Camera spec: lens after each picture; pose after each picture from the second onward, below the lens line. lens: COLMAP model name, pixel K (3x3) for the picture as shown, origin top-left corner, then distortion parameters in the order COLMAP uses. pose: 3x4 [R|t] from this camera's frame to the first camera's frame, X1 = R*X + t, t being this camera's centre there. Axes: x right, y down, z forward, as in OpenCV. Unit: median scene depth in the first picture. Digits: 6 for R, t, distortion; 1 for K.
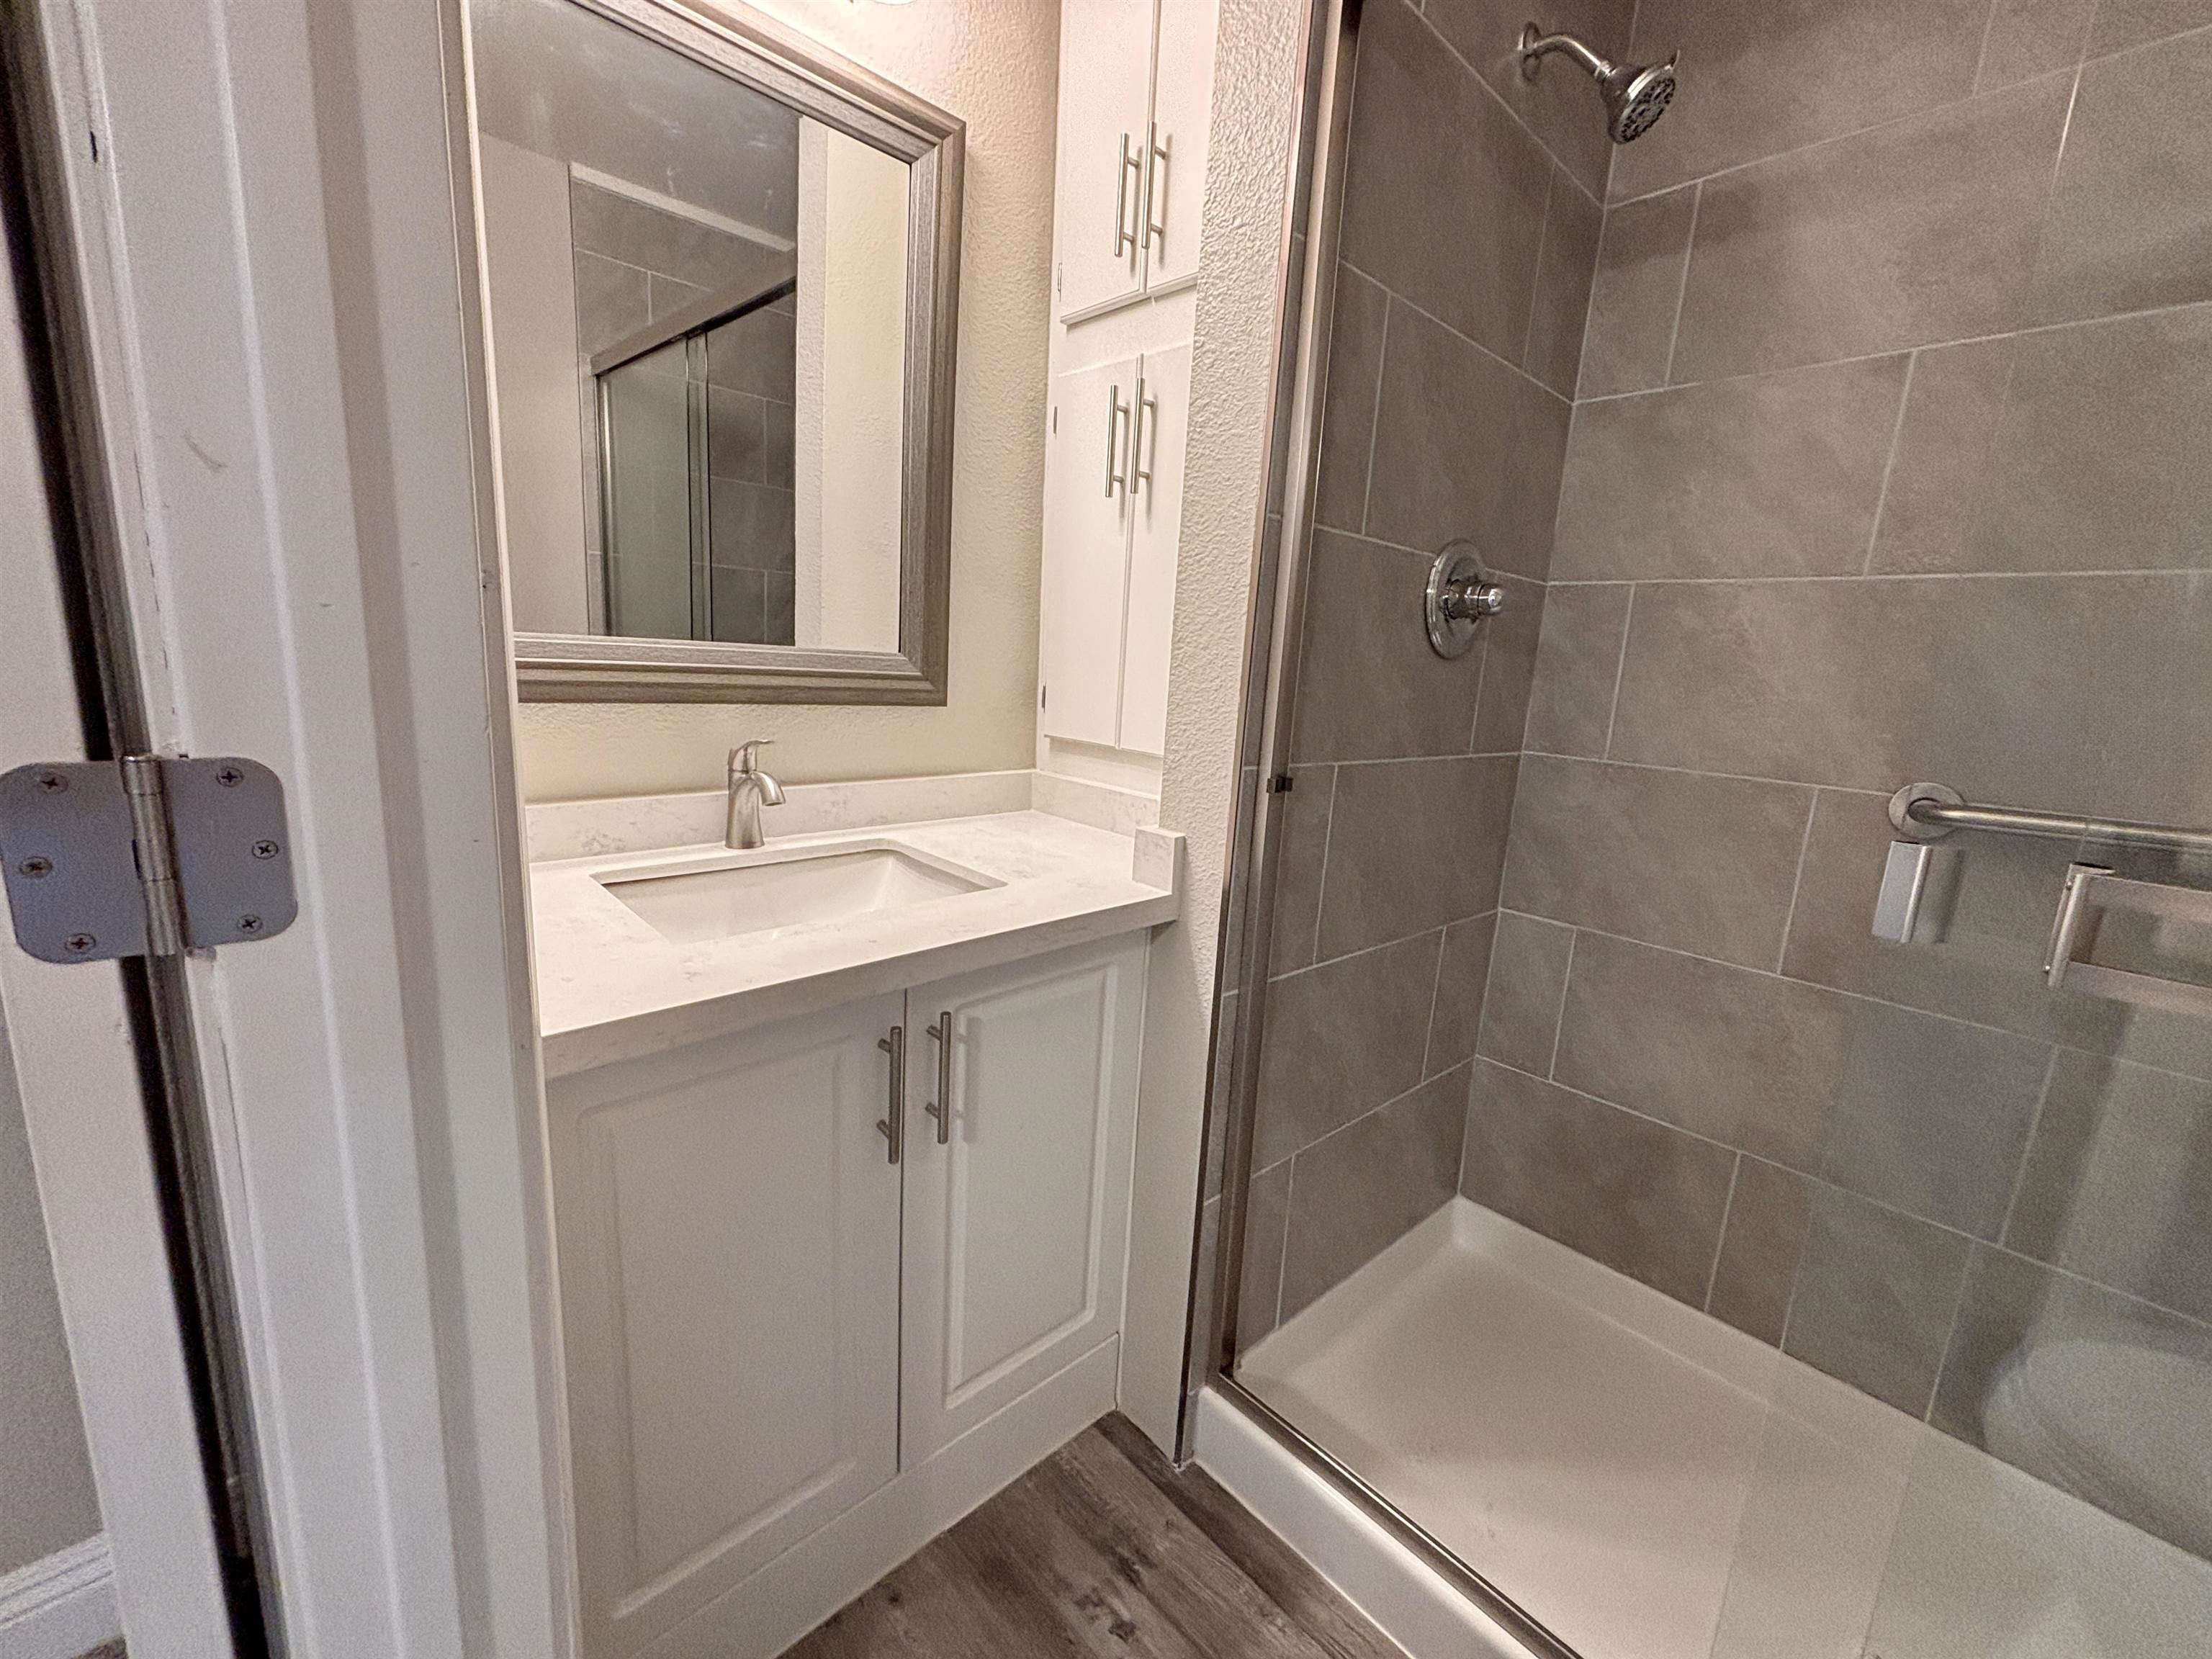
lens RADIAL K [[896.6, 0, 1106.0], [0, 896.6, 829.5], [0, 0, 1]] dist [-0.001521, -0.000106]
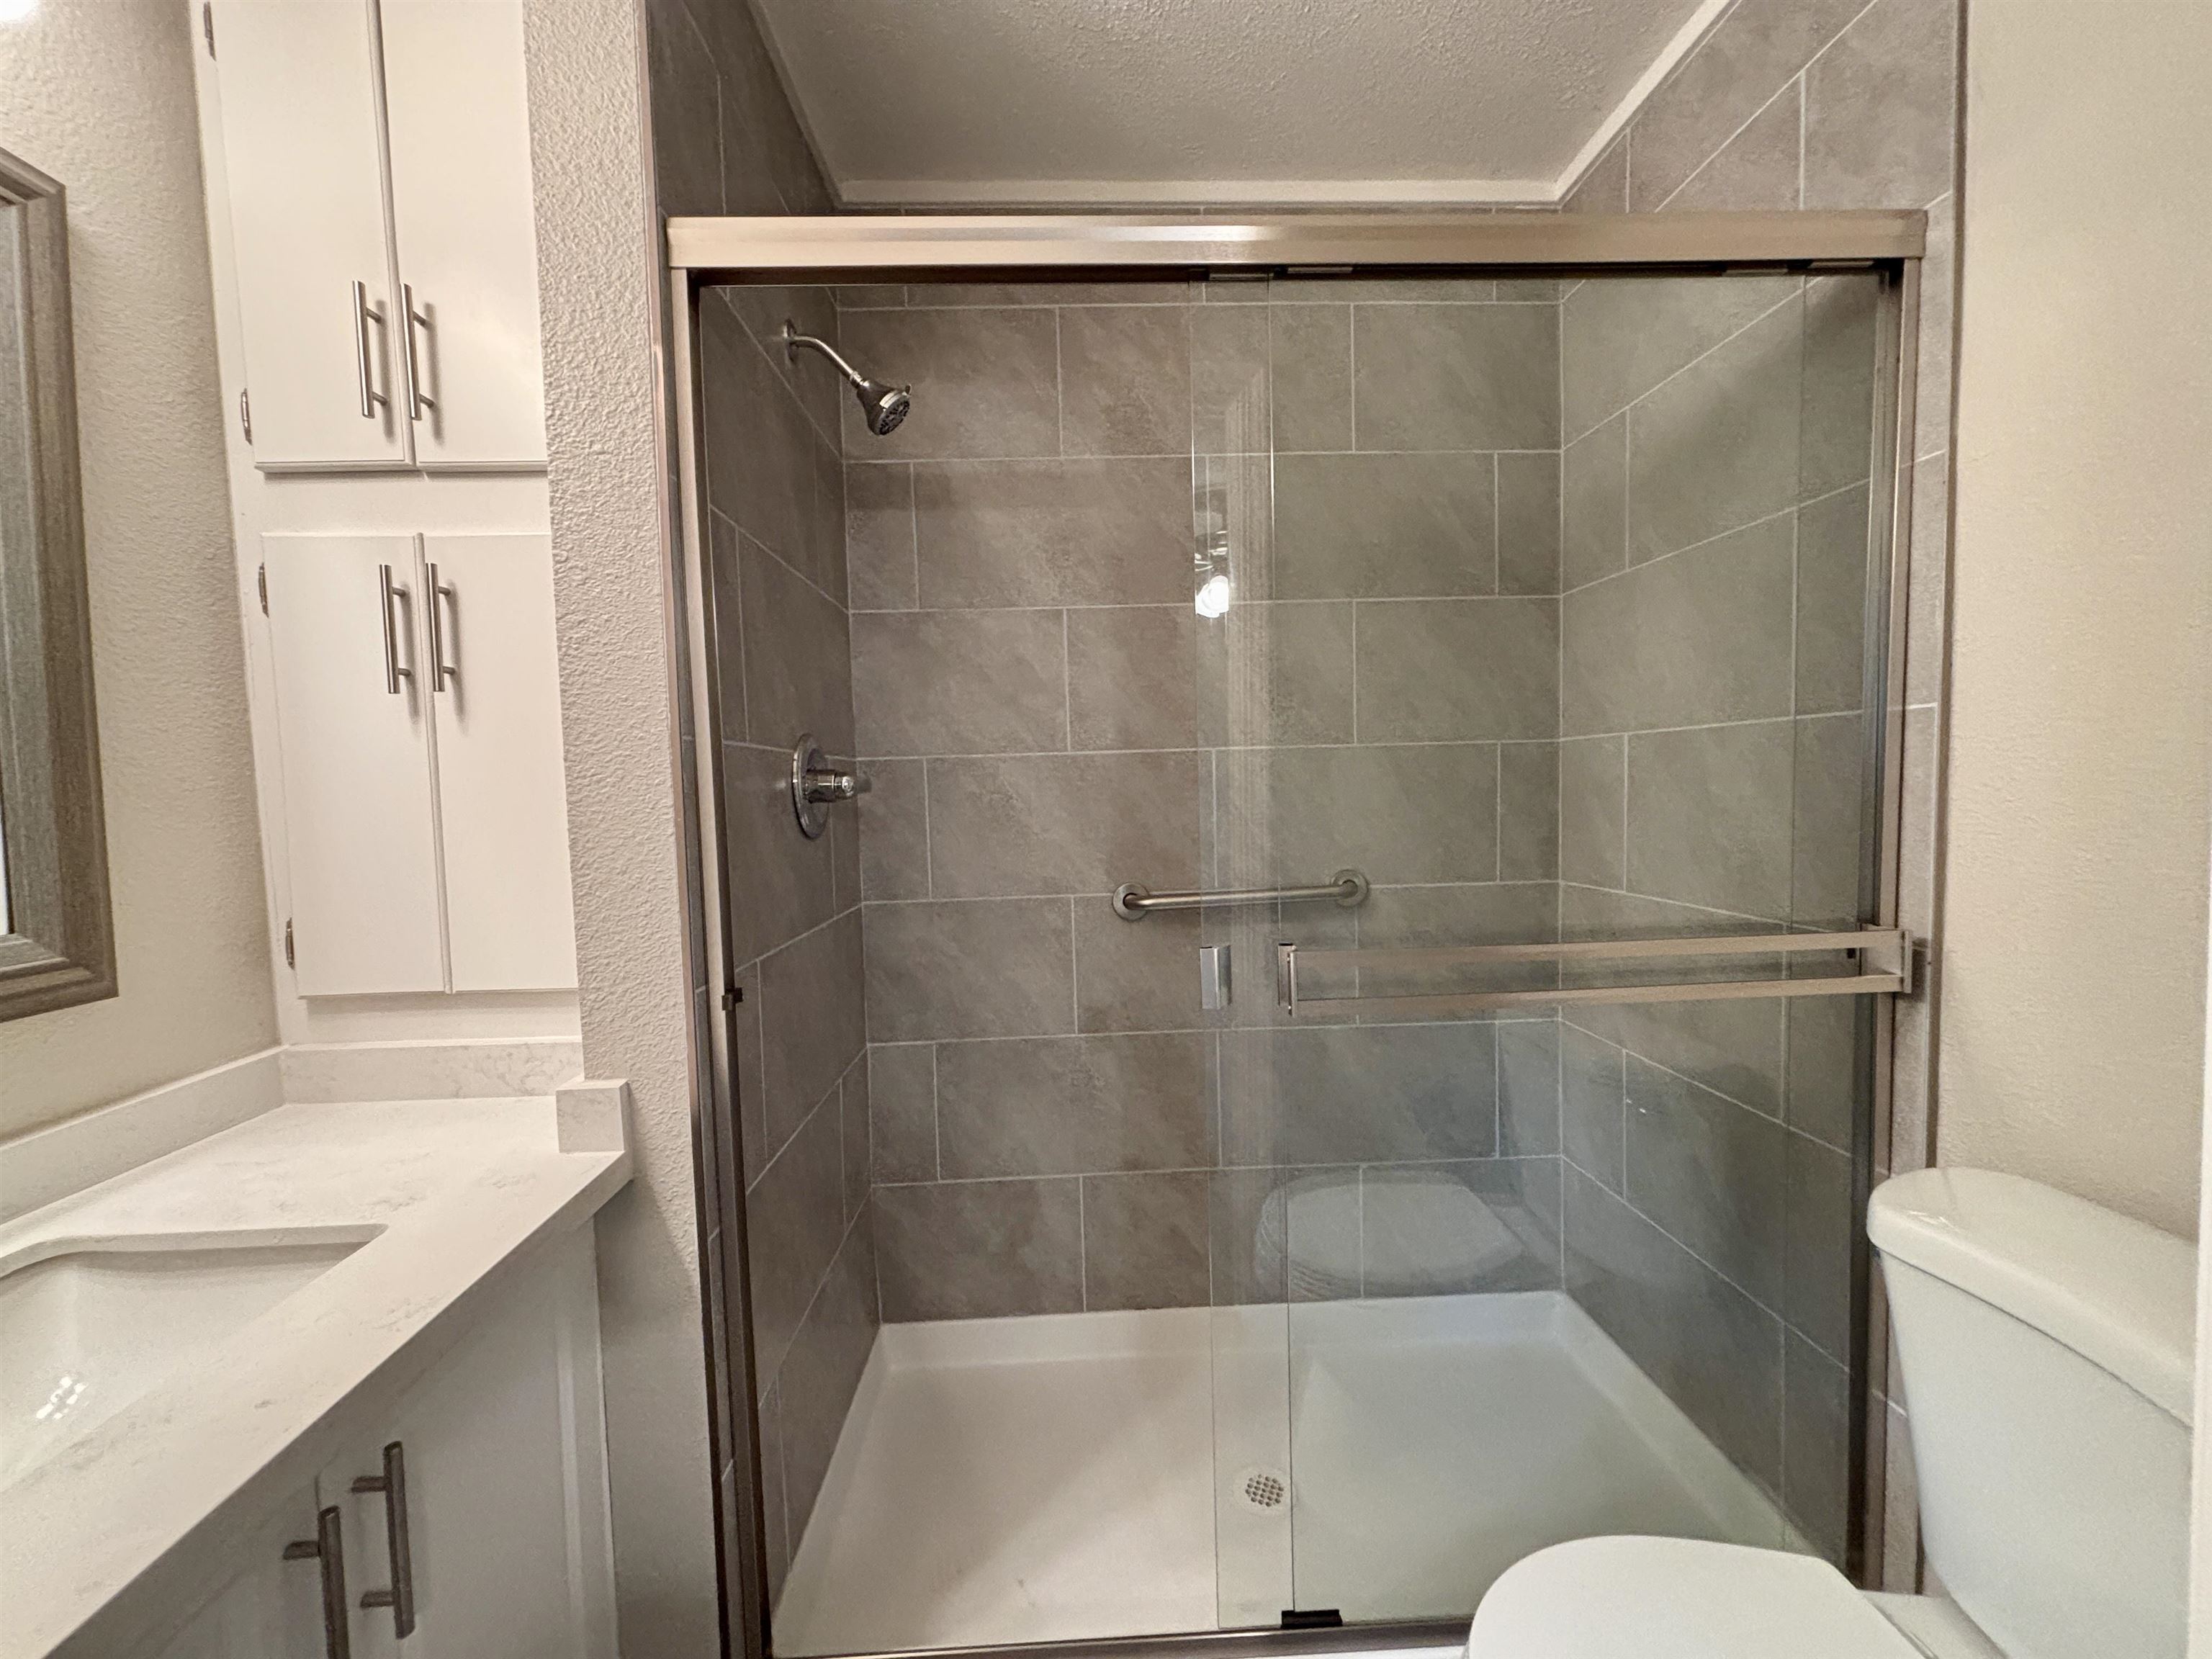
lens RADIAL K [[885.0, 0, 1108.4], [0, 885.0, 824.6], [0, 0, 1]] dist [0.005462, -0.000247]
pose [[0.649976, -0.110251, 0.751915, -0.205789], [0.209091, 0.977178, -0.037464, -0.095006], [-0.730625, 0.181569, 0.658195, 0.021276]]
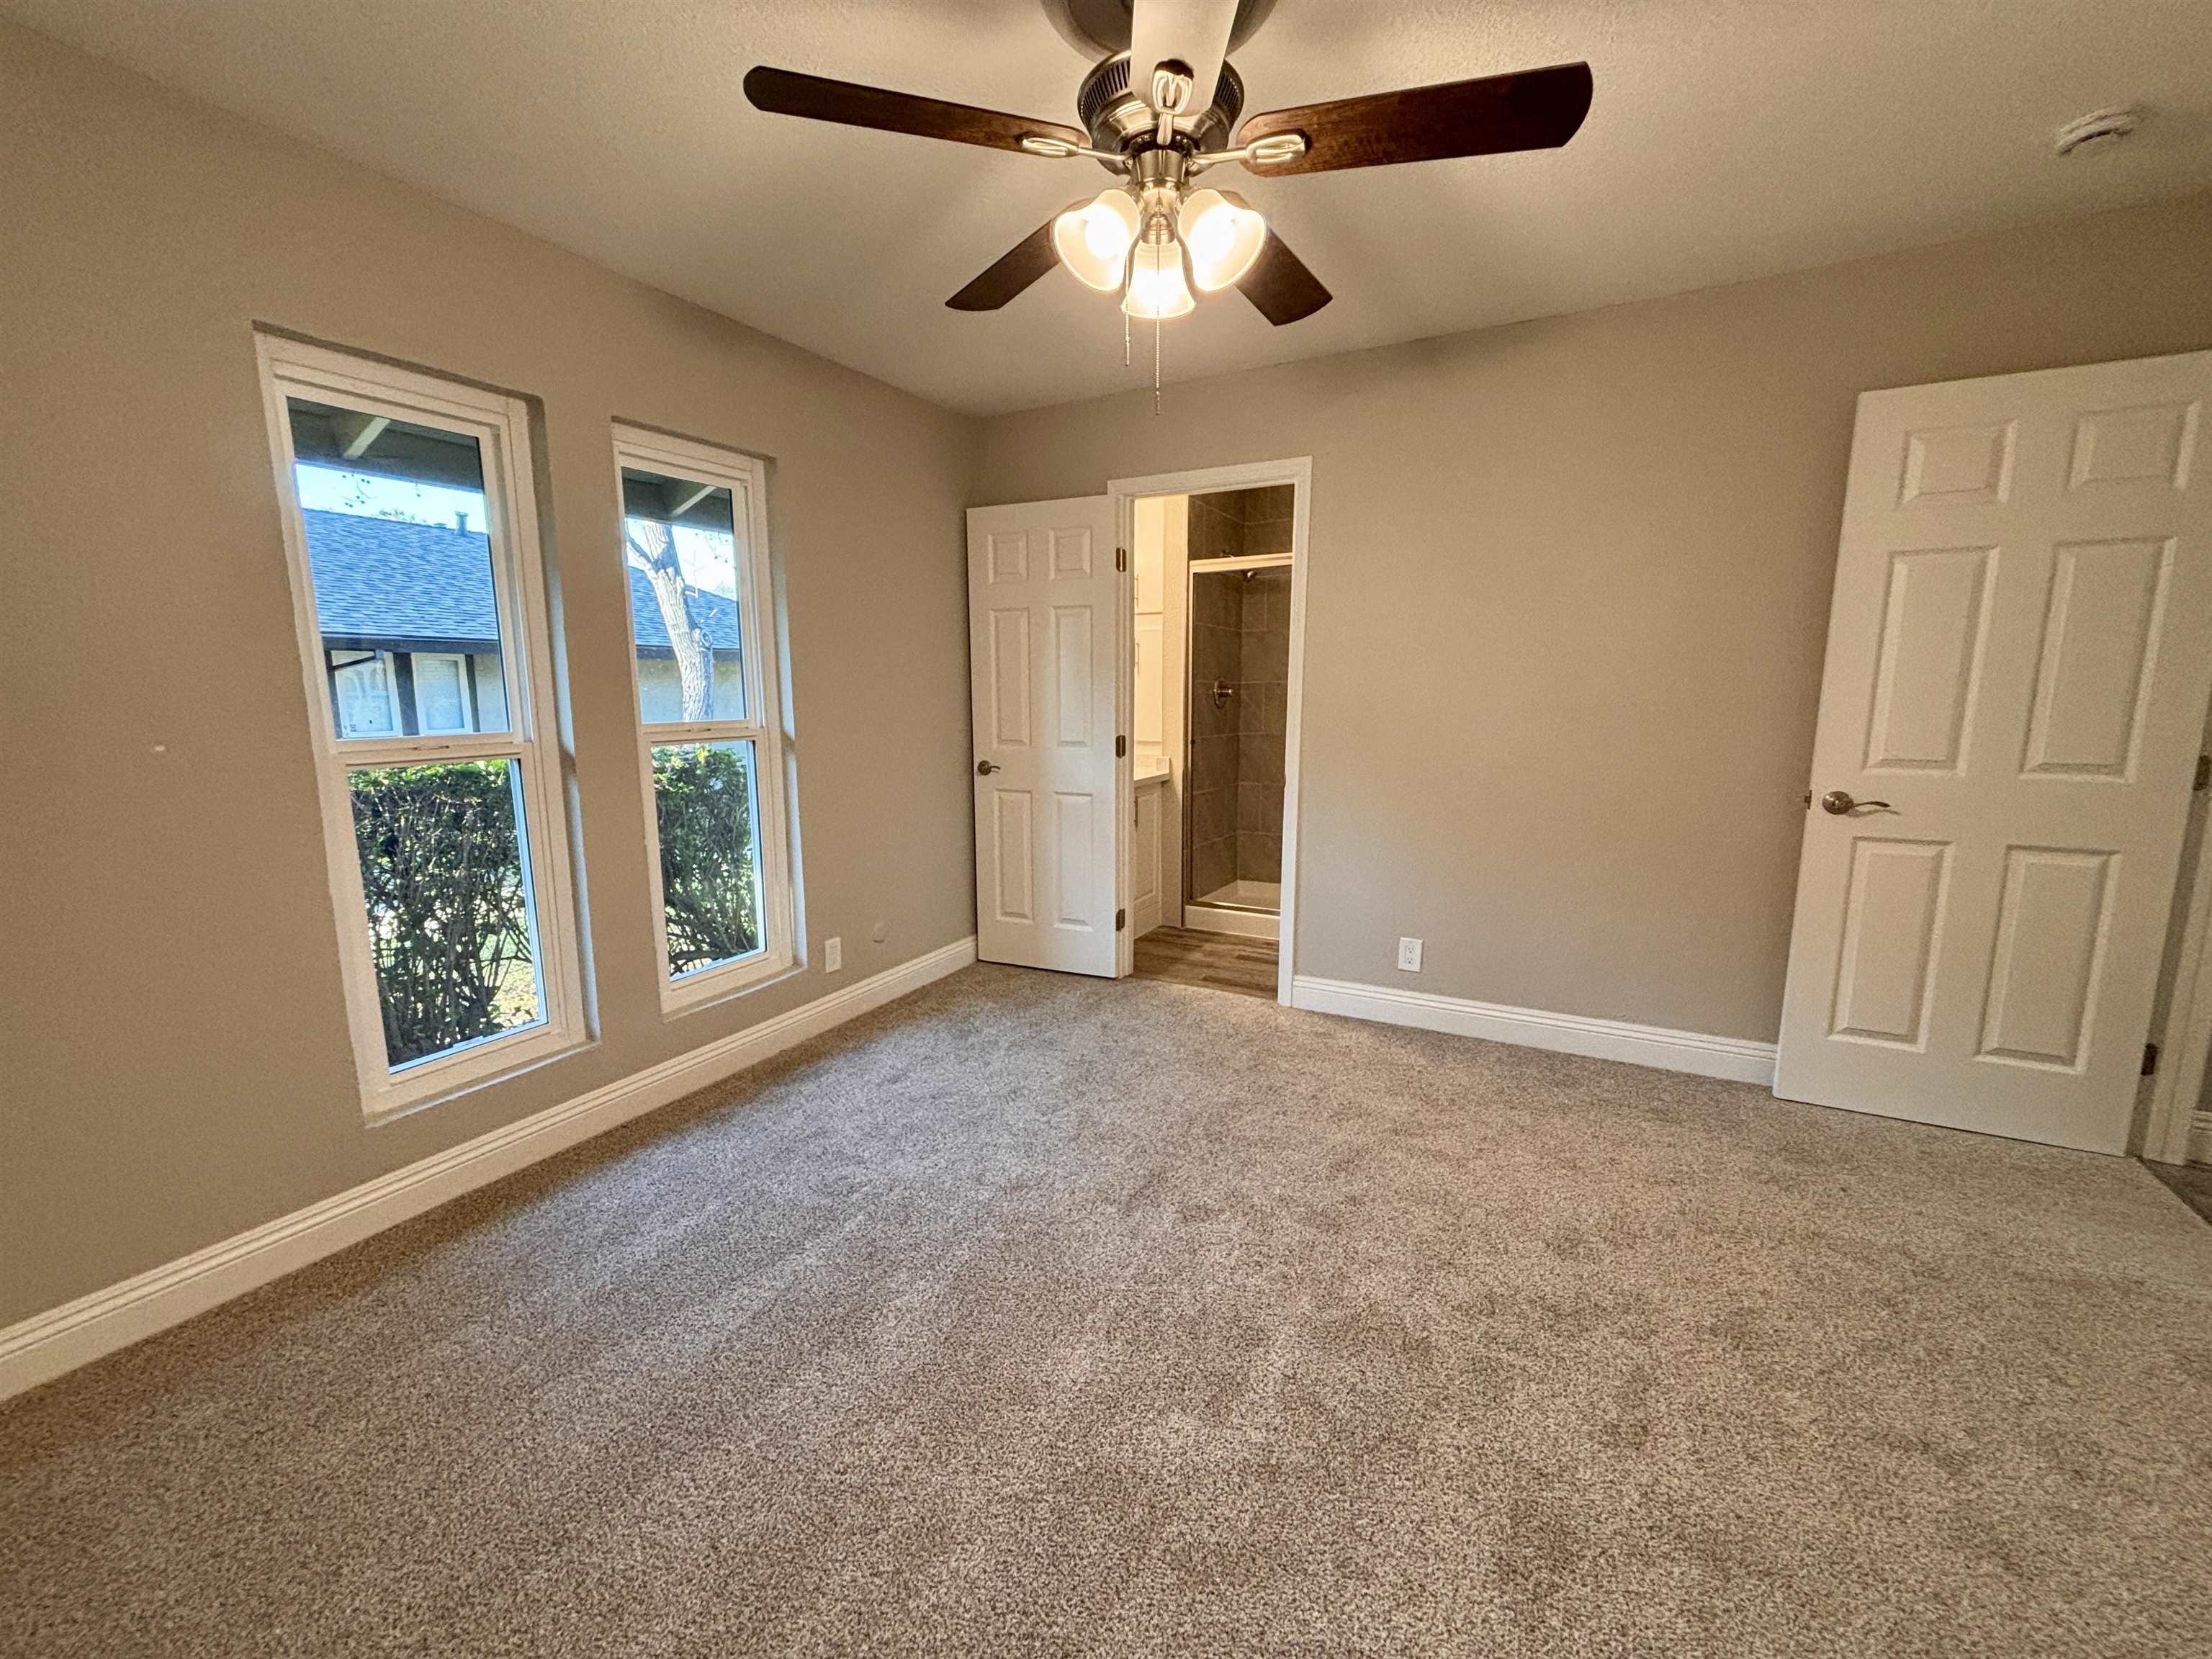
lens RADIAL K [[896.6, 0, 1106.0], [0, 896.6, 829.5], [0, 0, 1]] dist [-0.001521, -0.000106]
pose [[0.946058, -0.110170, 0.304690, -1.282335], [0.119925, 0.992692, -0.013429, 0.306971], [-0.300984, 0.049244, 0.952357, -2.417403]]
